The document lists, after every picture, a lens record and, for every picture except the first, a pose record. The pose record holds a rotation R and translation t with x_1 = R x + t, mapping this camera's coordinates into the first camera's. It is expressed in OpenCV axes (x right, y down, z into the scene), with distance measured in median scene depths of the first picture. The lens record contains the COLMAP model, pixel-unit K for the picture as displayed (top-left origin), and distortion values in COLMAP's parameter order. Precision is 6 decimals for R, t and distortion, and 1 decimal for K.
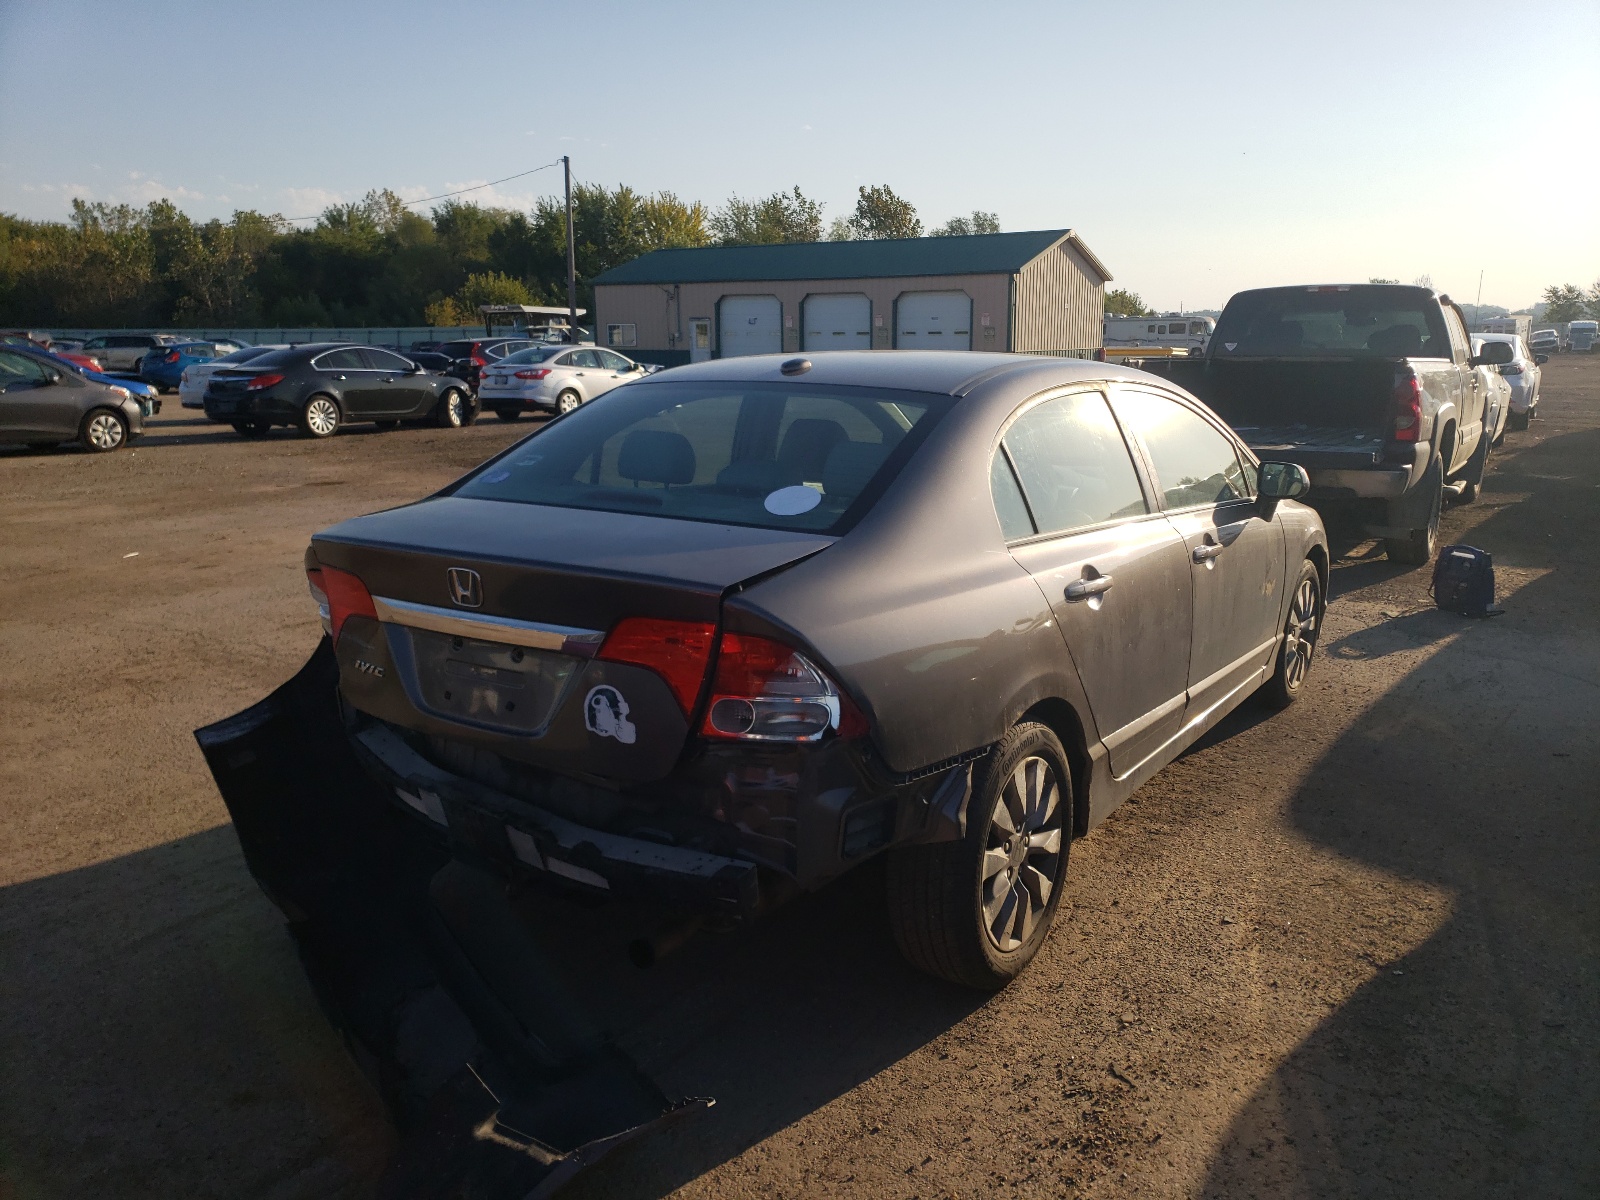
lens RADIAL K [[1449.4, 0, 800.0], [0, 1449.4, 600.0], [0, 0, 1]] dist [-0.012560, -0.009563]
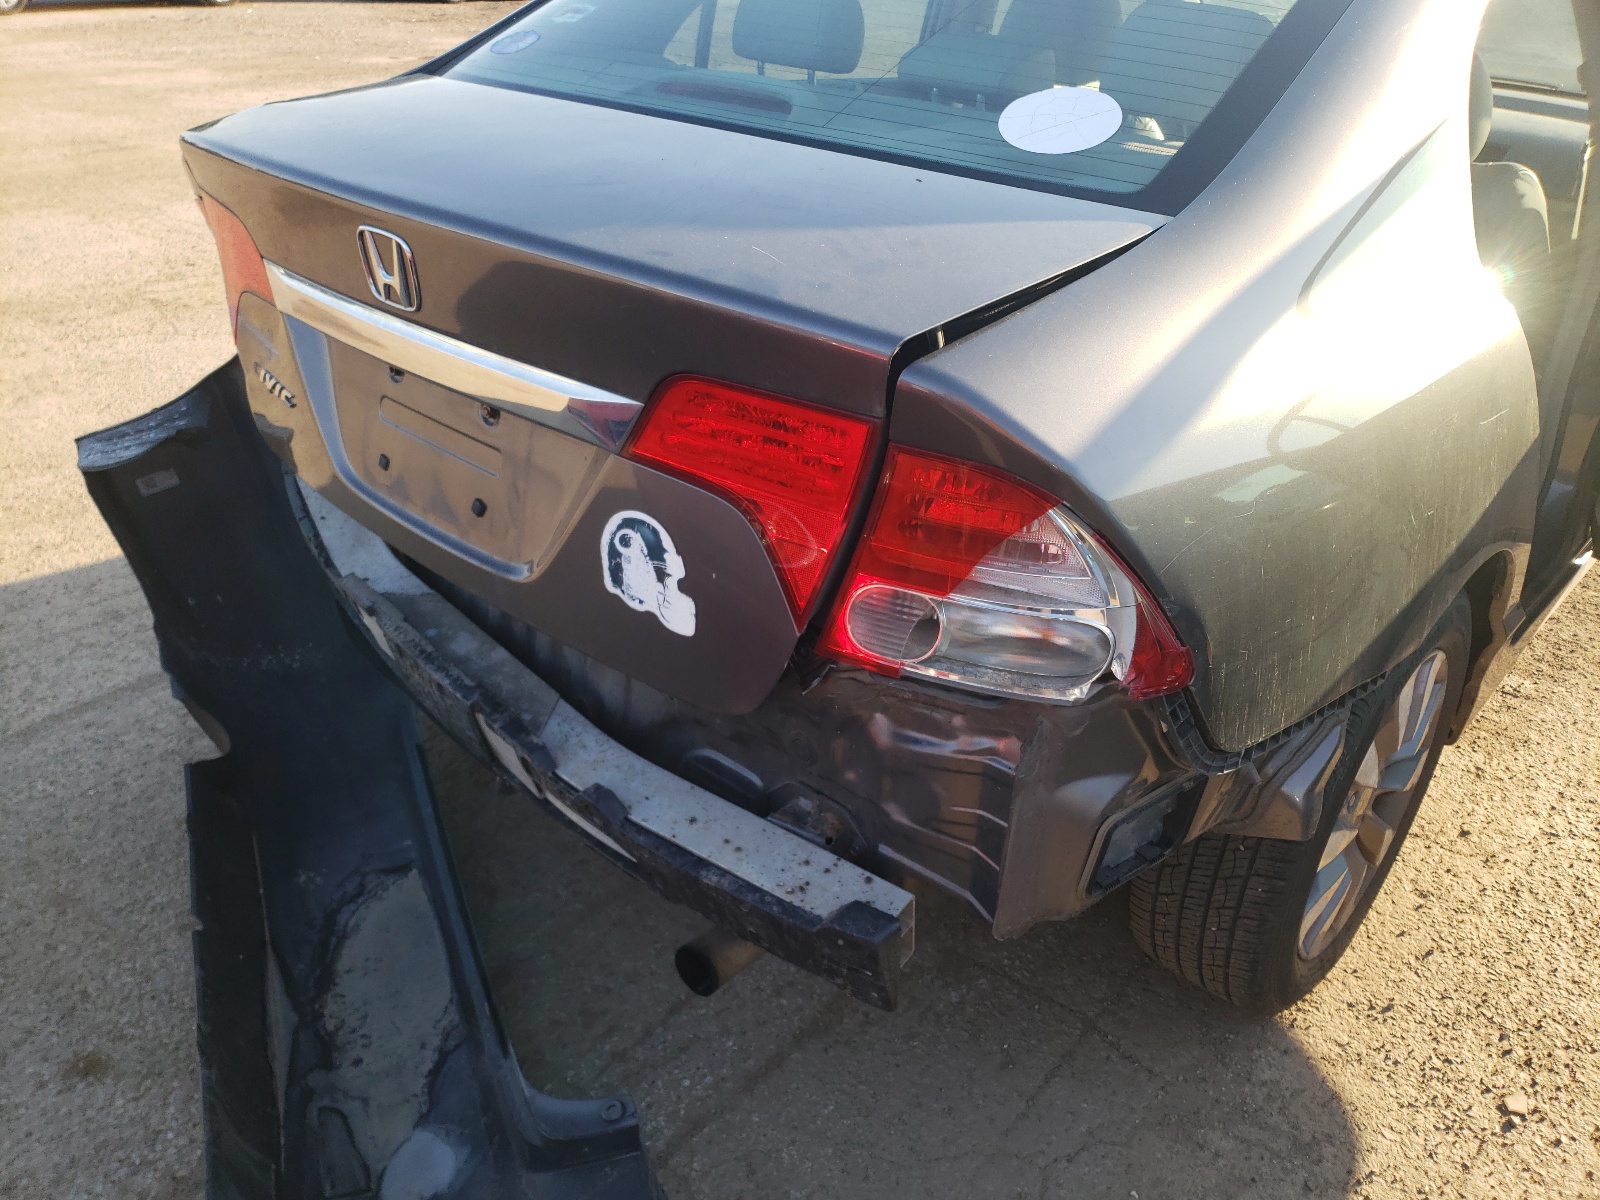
lens RADIAL K [[1131.3, 0, 800.0], [0, 1131.3, 600.0], [0, 0, 1]] dist [0.057020, -0.055547]
pose [[0.990872, 0.099266, -0.091212, -0.034901], [-0.063162, 0.939597, 0.336406, -0.036950], [0.119096, -0.327574, 0.937289, 0.517475]]
